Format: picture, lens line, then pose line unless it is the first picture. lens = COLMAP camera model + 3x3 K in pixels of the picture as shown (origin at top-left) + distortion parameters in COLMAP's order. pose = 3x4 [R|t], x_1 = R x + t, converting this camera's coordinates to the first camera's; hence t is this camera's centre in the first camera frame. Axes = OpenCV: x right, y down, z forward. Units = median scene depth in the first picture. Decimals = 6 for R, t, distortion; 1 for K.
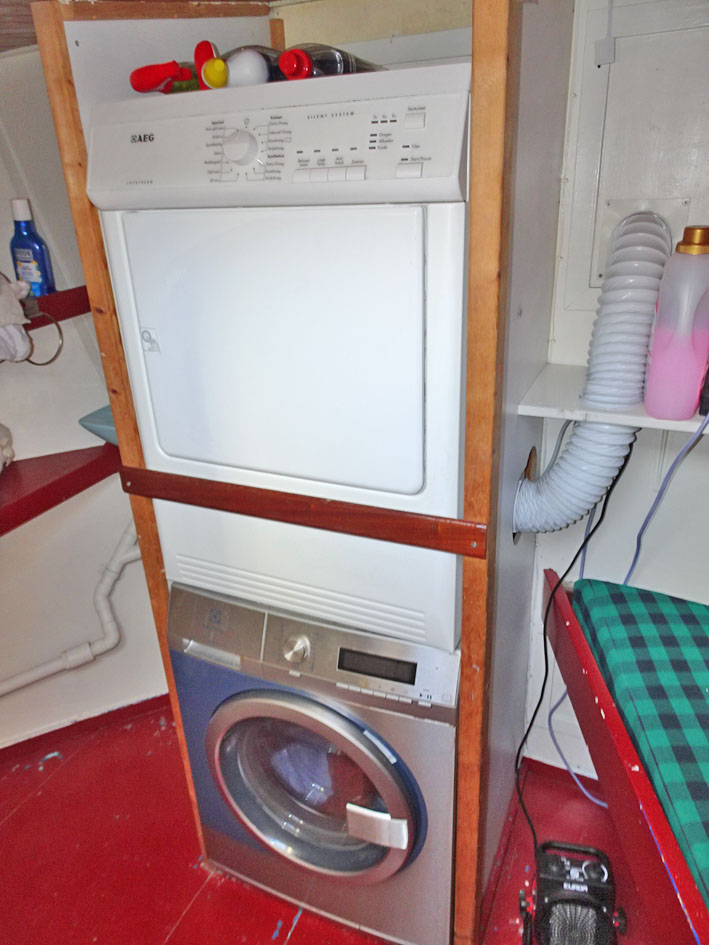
lens RADIAL K [[669.3, 0, 356.2], [0, 669.3, 472.8], [0, 0, 1]] dist [0.011024, -0.003026]
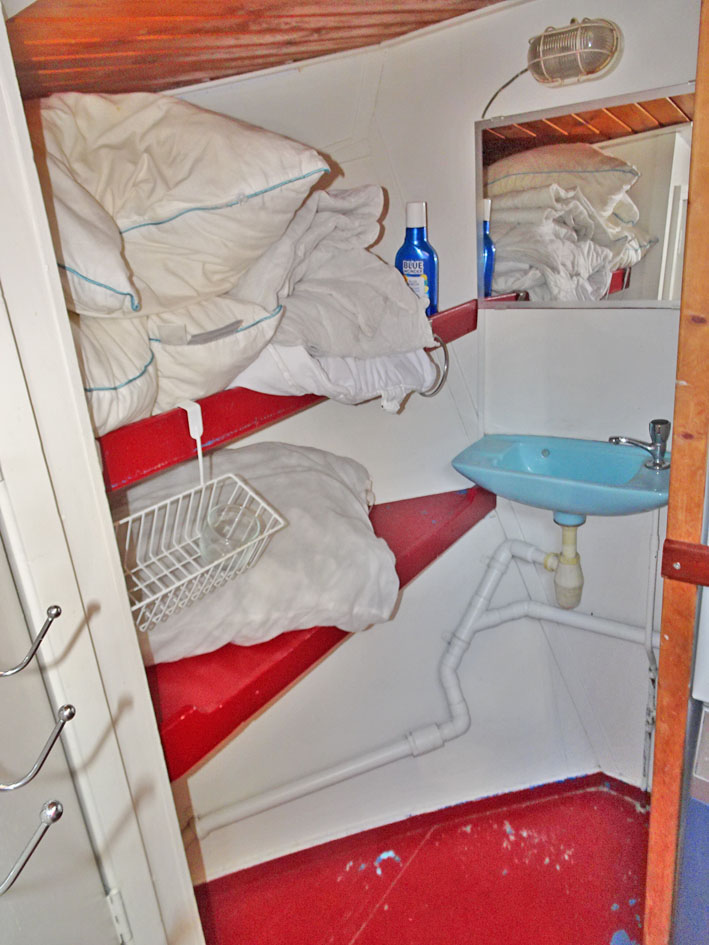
lens RADIAL K [[669.3, 0, 350.3], [0, 669.3, 467.3], [0, 0, 1]] dist [0.011024, -0.003026]
pose [[0.973014, 0.025448, -0.229340, -0.456742], [-0.036700, 0.998316, -0.044930, -0.037648], [0.227811, 0.052135, 0.972309, 0.207788]]
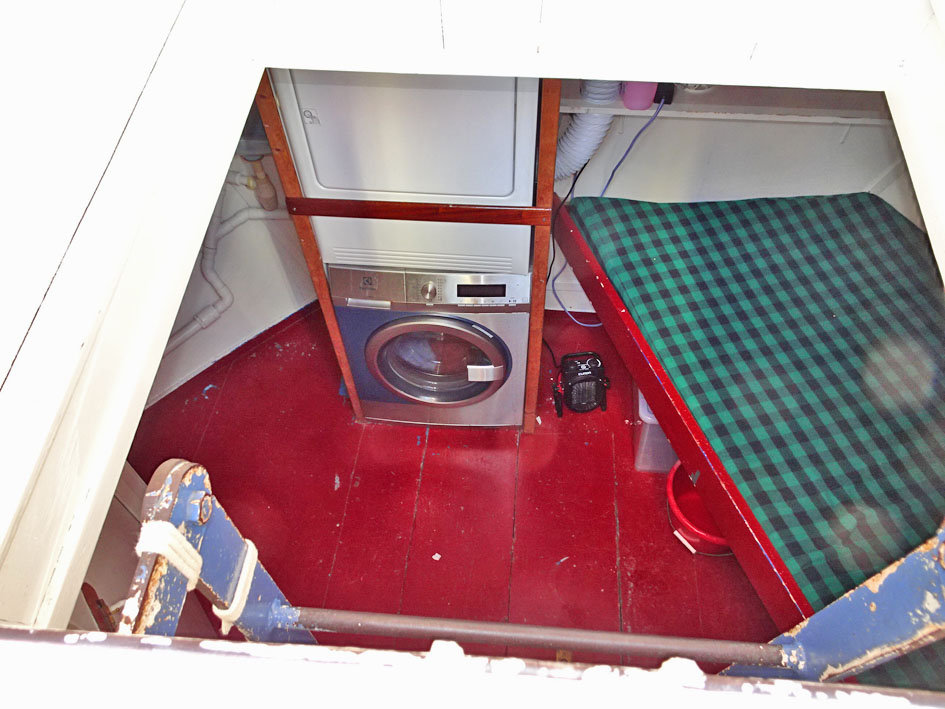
lens RADIAL K [[669.3, 0, 476.4], [0, 669.3, 355.8], [0, 0, 1]] dist [0.011024, -0.003026]
pose [[0.944432, -0.246486, 0.217470, -0.320217], [0.117856, 0.871524, 0.475978, -0.304983], [-0.306852, -0.423899, 0.852145, -0.407453]]
